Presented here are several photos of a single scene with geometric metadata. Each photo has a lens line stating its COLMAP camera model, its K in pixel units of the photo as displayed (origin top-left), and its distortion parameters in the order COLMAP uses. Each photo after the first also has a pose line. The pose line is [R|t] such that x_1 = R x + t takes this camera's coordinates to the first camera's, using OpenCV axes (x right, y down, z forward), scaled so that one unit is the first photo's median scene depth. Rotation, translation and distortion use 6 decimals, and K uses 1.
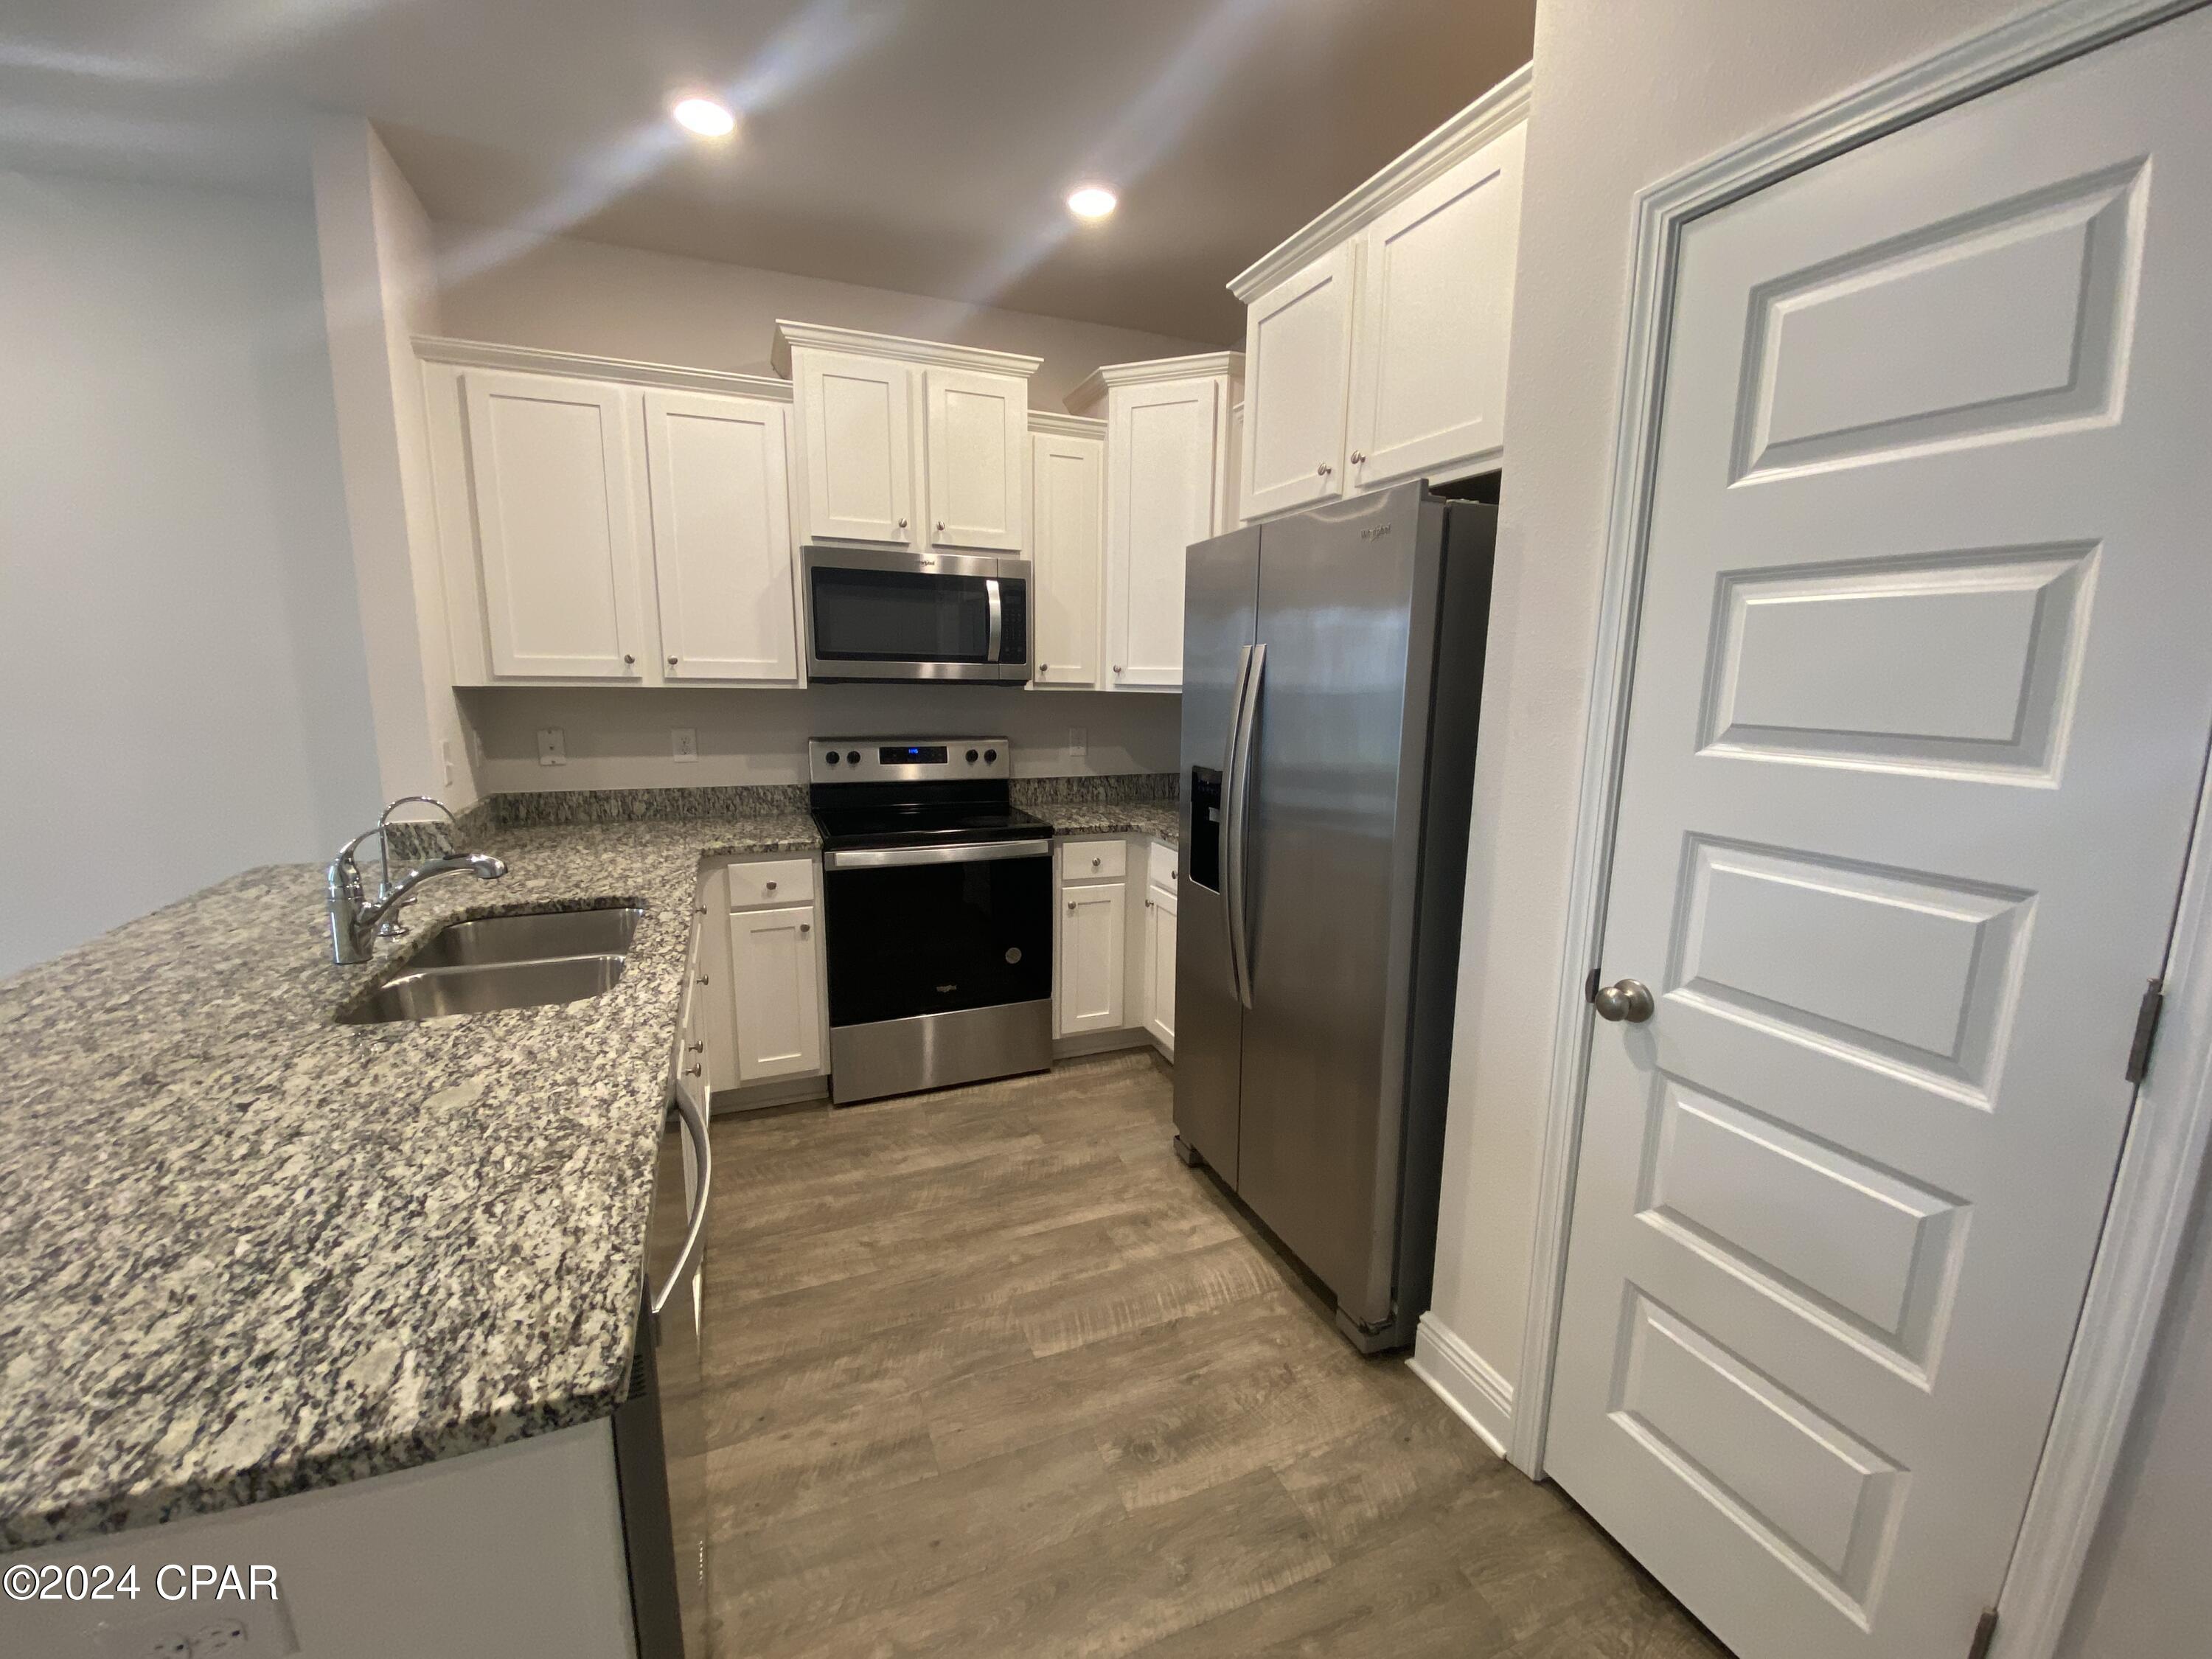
lens RADIAL K [[897.0, 0, 1106.0], [0, 897.0, 829.5], [0, 0, 1]] dist [0.041531, -0.028387]
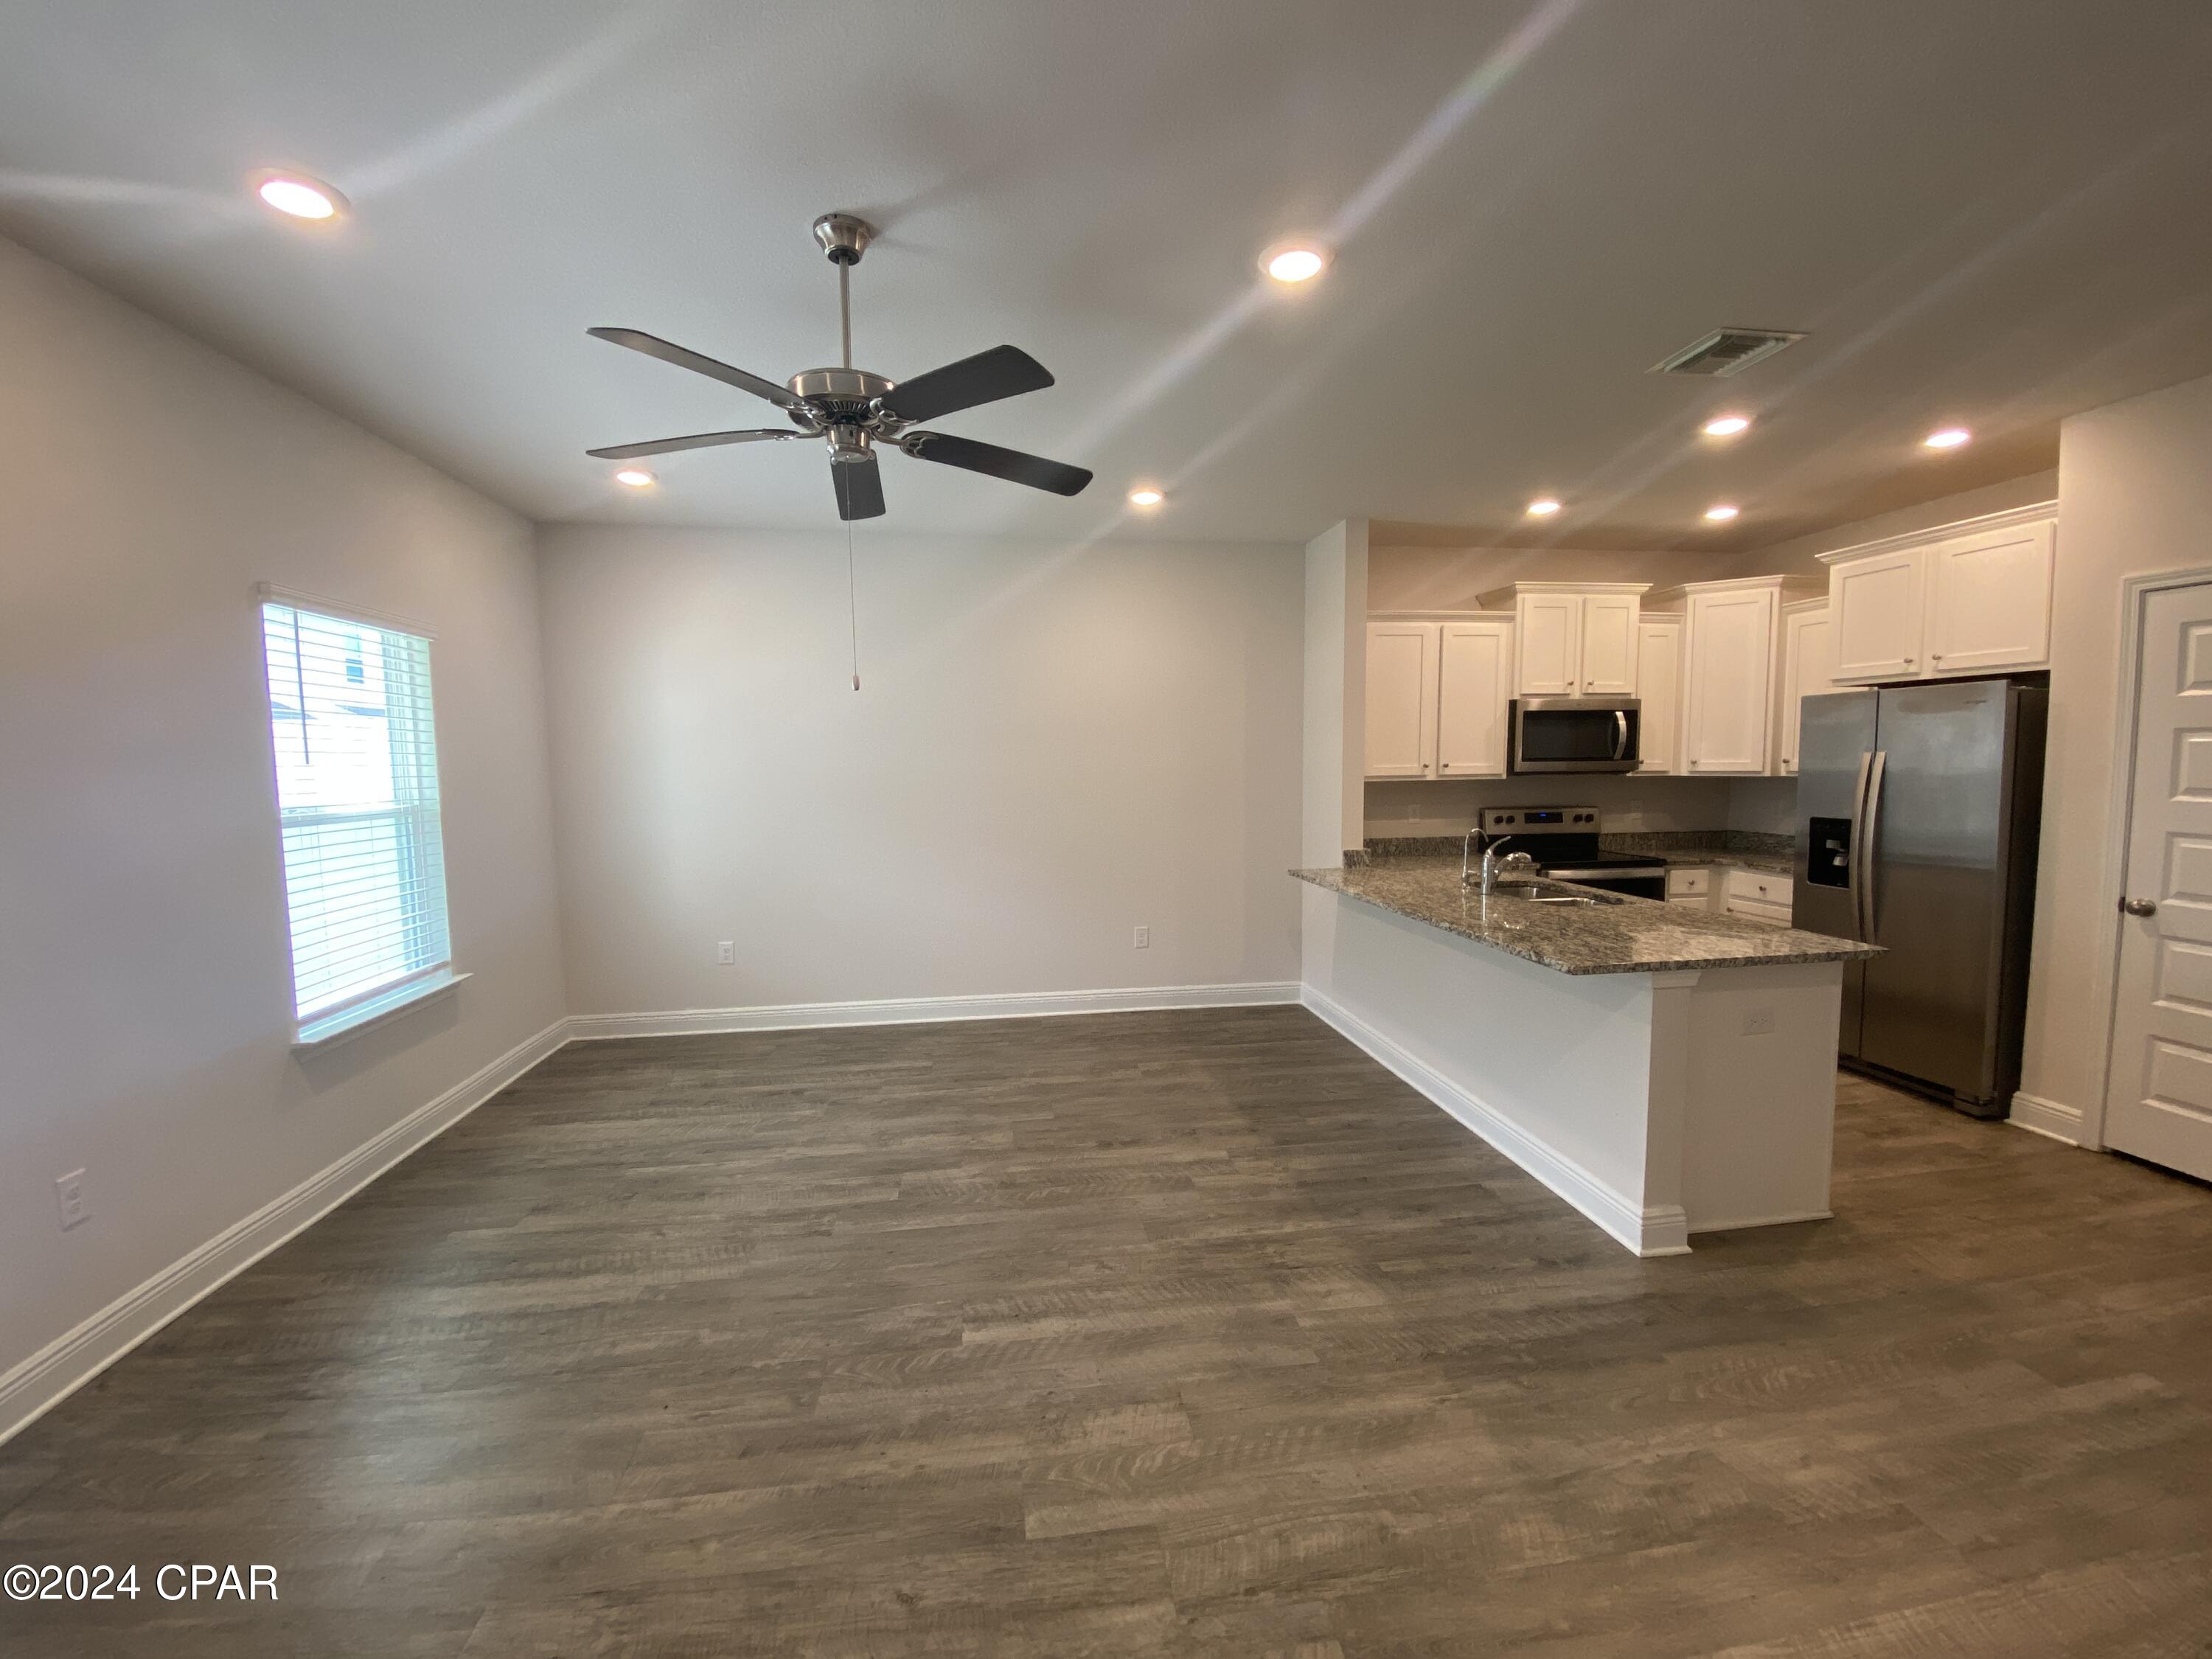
lens RADIAL K [[901.9, 0, 1107.3], [0, 901.9, 825.4], [0, 0, 1]] dist [0.023166, -0.019539]
pose [[0.968816, -0.006602, -0.247692, -0.923966], [-0.017509, 0.995322, -0.095014, 0.160272], [0.247161, 0.096387, 0.964169, -1.230253]]
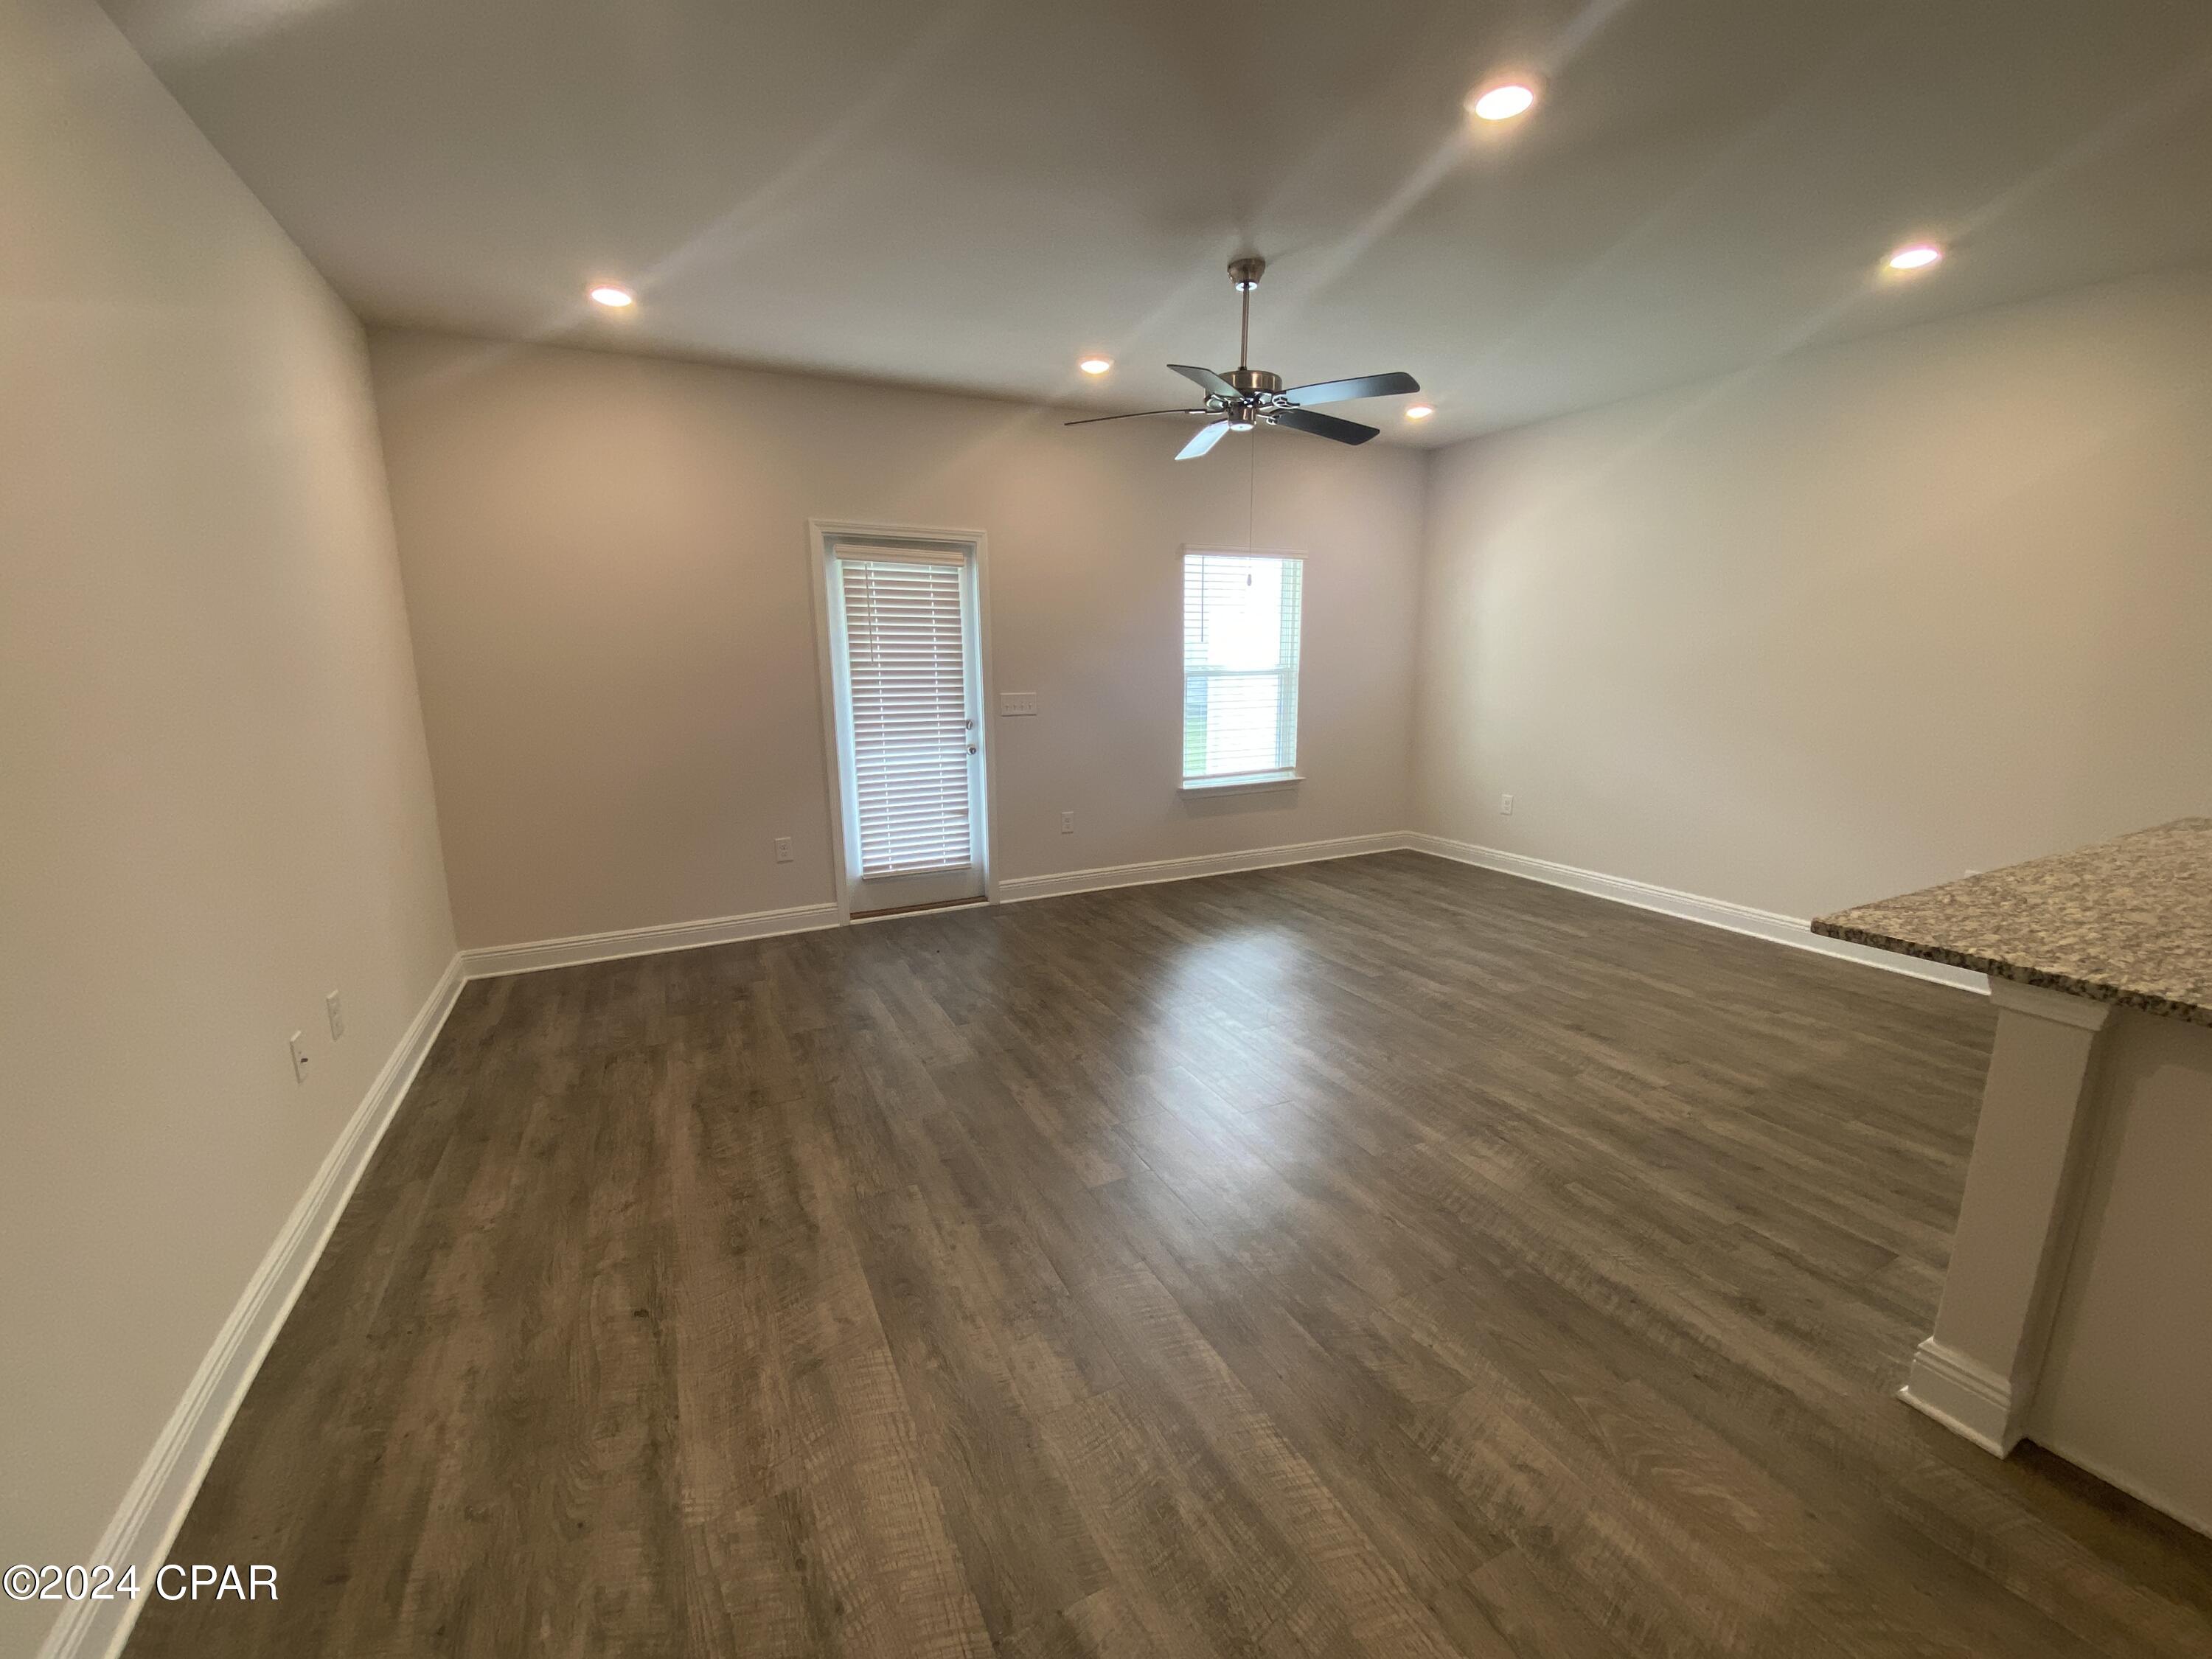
lens RADIAL K [[897.0, 0, 1106.0], [0, 897.0, 829.5], [0, 0, 1]] dist [0.041531, -0.028387]
pose [[0.068743, 0.175149, -0.982139, 0.163888], [-0.161401, 0.973451, 0.162302, 0.105384], [0.984492, 0.147361, 0.095187, -0.623070]]
